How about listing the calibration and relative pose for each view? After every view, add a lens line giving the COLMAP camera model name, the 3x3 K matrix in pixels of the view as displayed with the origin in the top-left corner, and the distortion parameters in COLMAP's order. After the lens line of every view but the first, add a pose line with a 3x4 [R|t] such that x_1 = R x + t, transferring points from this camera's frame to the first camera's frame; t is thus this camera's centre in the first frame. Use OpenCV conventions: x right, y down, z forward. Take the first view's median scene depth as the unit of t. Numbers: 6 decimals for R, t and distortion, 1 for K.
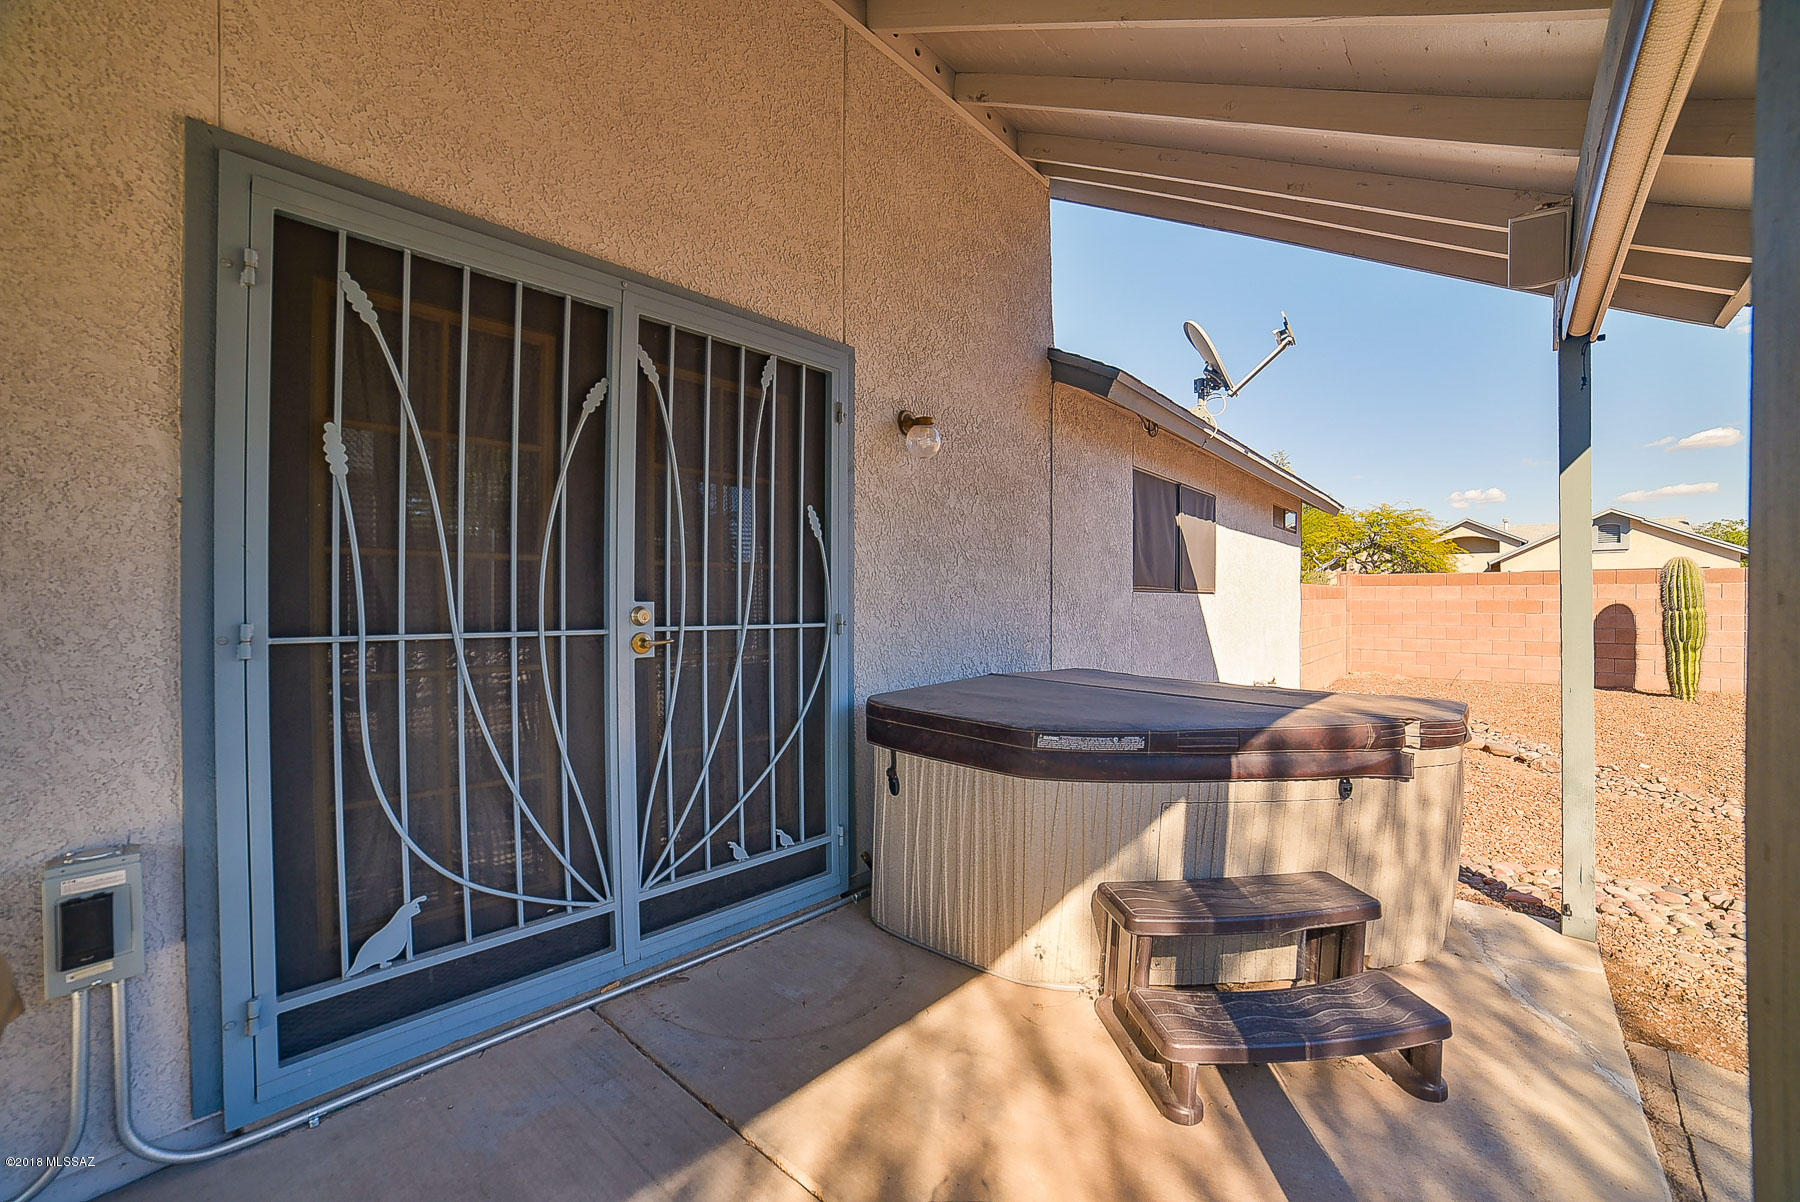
lens RADIAL K [[716.1, 0, 900.7], [0, 716.1, 606.4], [0, 0, 1]] dist [-0.086134, 0.032583]
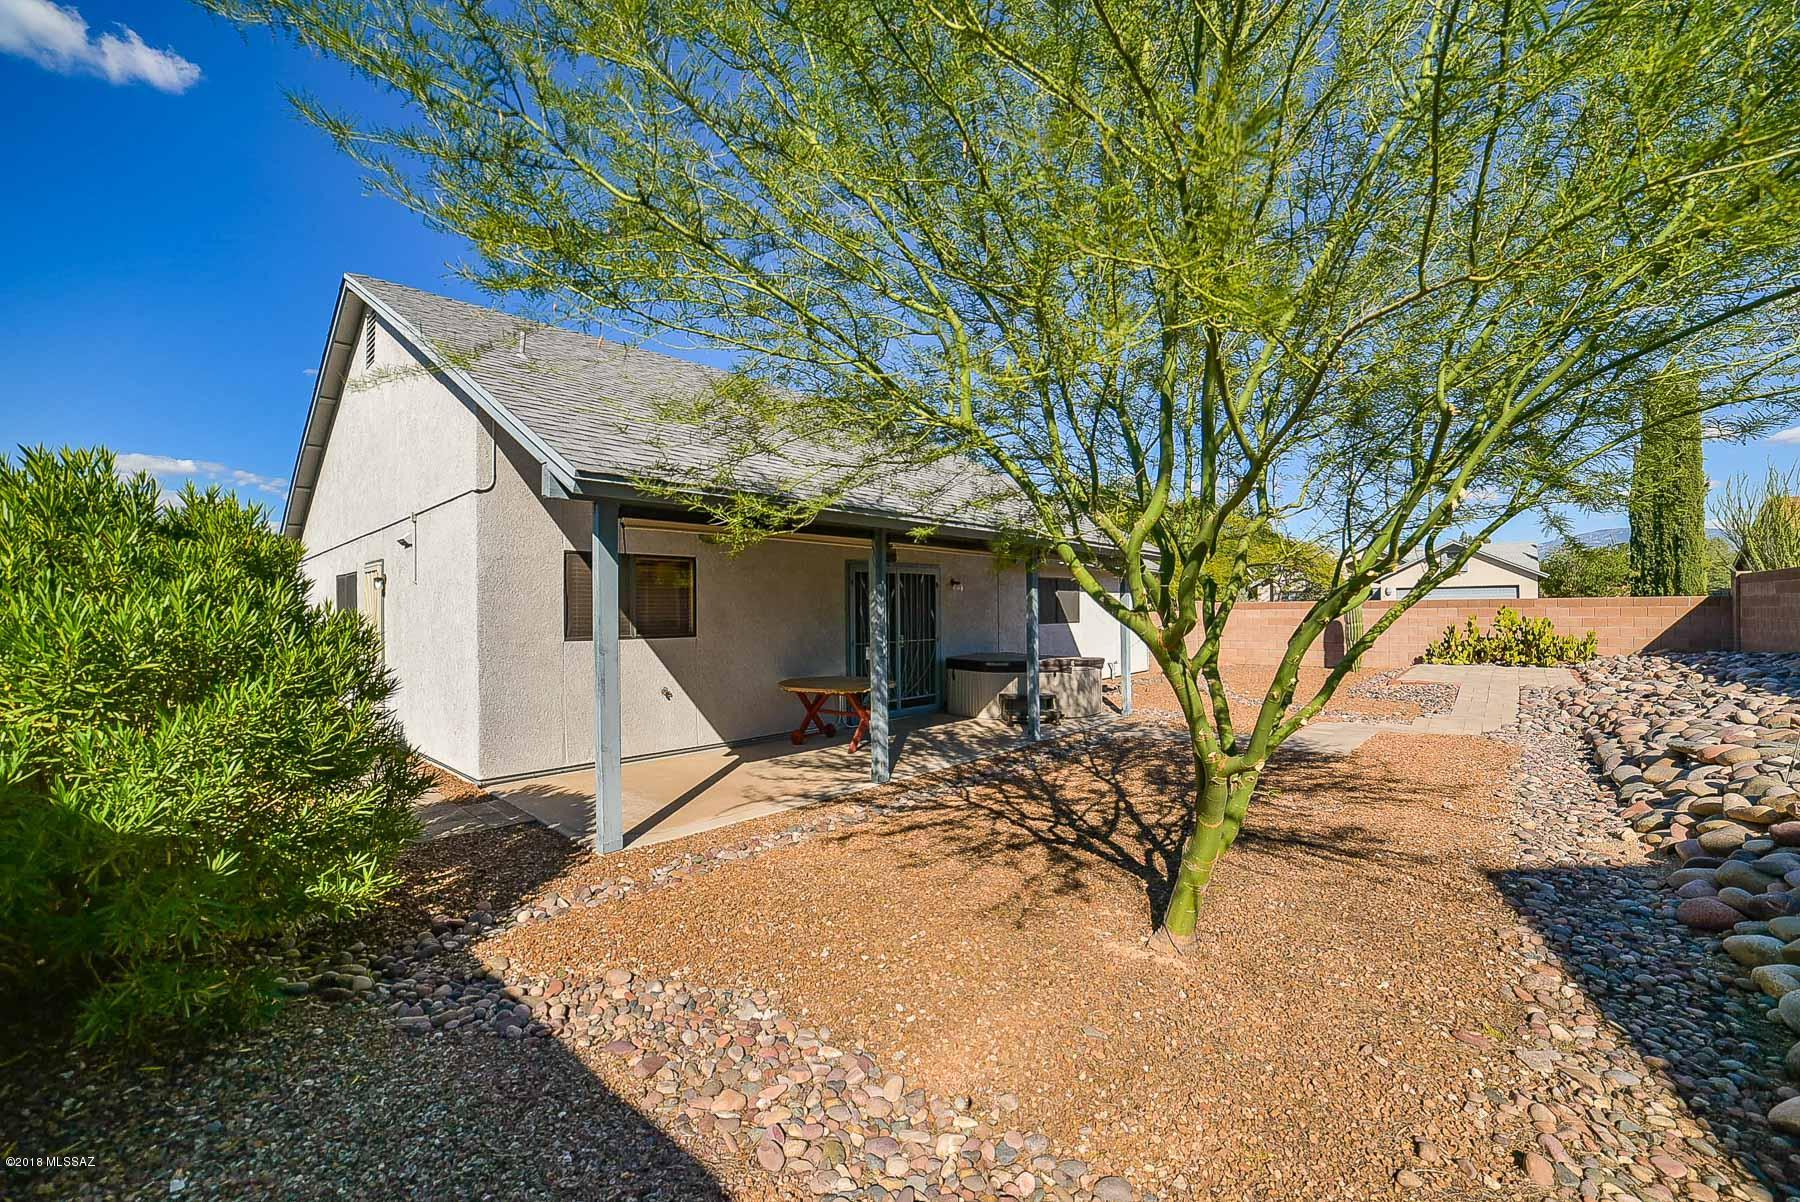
lens RADIAL K [[716.1, 0, 900.7], [0, 716.1, 606.4], [0, 0, 1]] dist [-0.086134, 0.032583]
pose [[0.999980, -0.006127, -0.001364, -0.087224], [0.006124, 0.999979, -0.002271, -0.045900], [0.001378, 0.002263, 0.999996, -0.903043]]
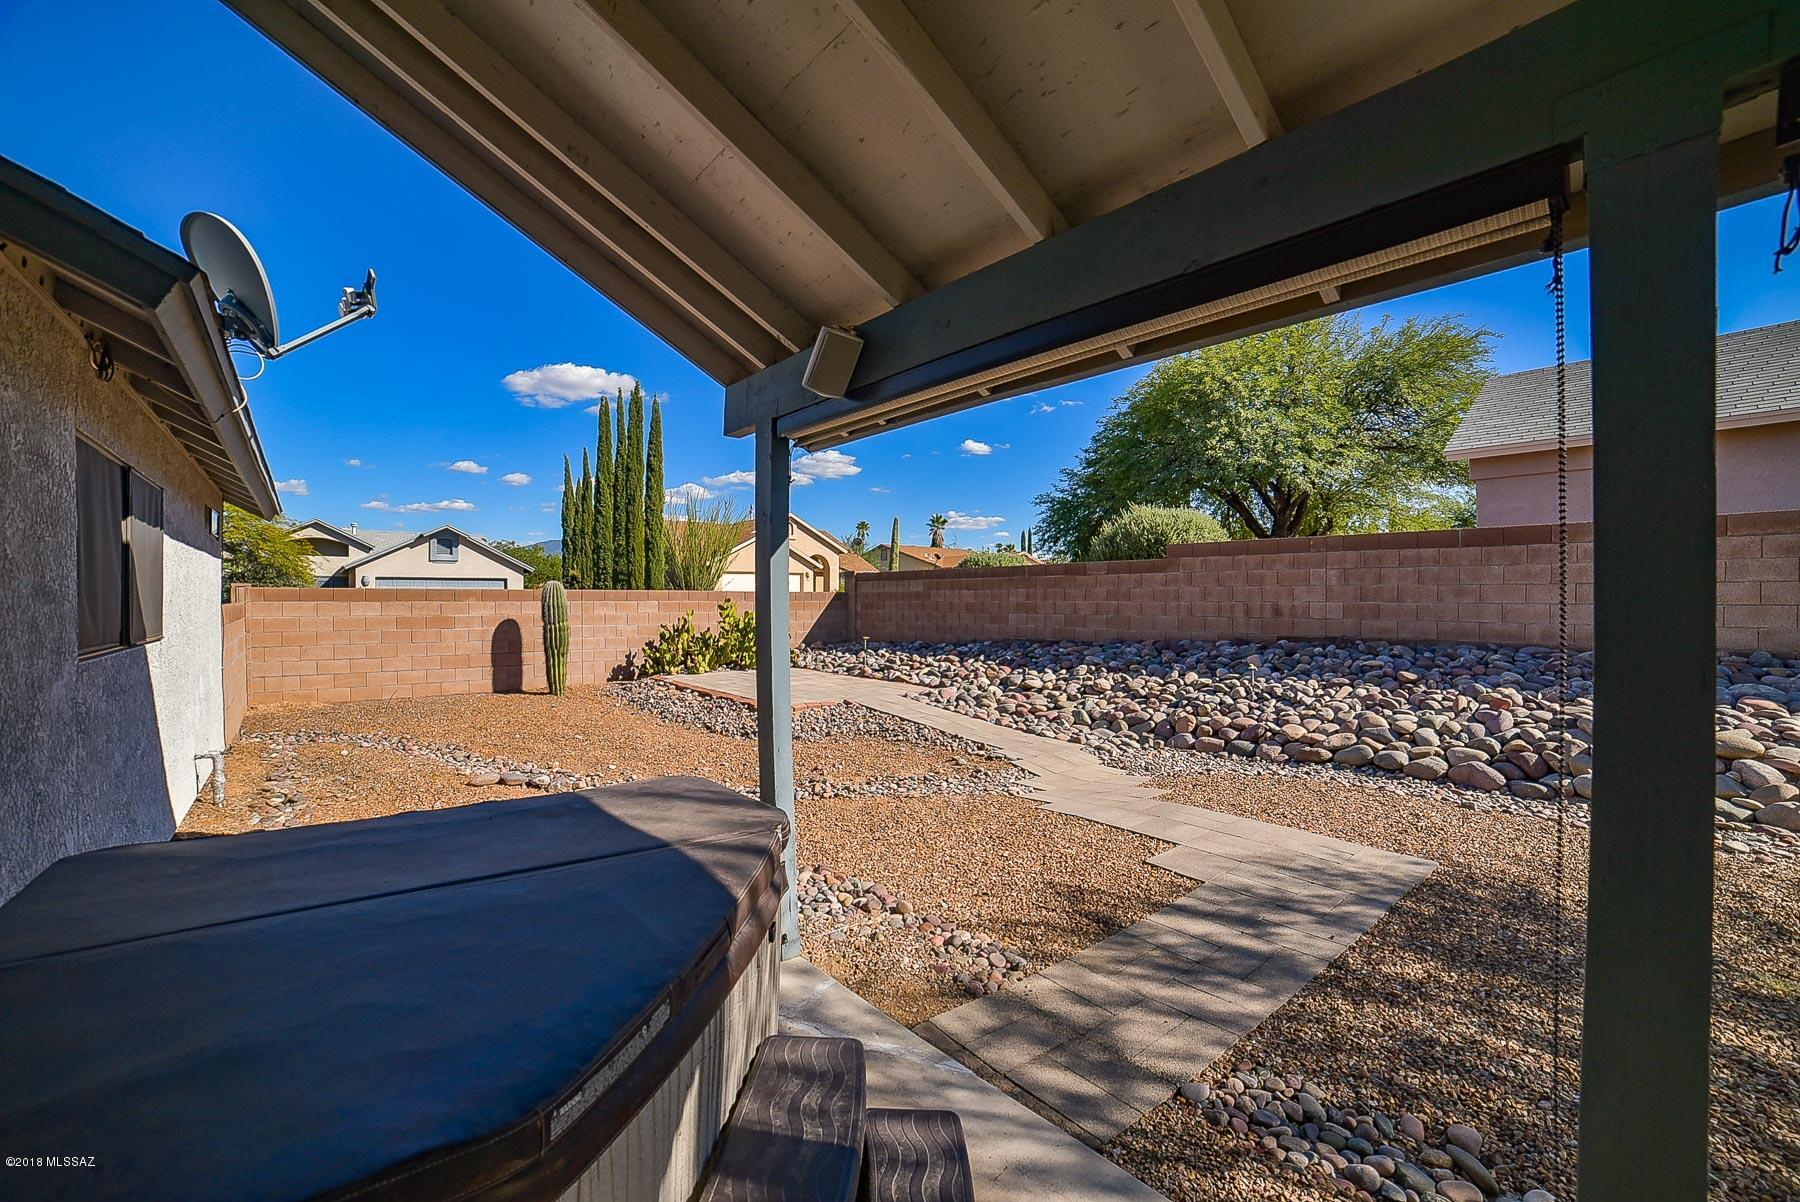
lens RADIAL K [[716.1, 0, 900.7], [0, 716.1, 606.4], [0, 0, 1]] dist [-0.086134, 0.032583]
pose [[0.136556, -0.009525, 0.990587, -0.050517], [0.003882, 0.999951, 0.009079, -0.035991], [-0.990625, 0.002606, 0.136587, 0.176101]]
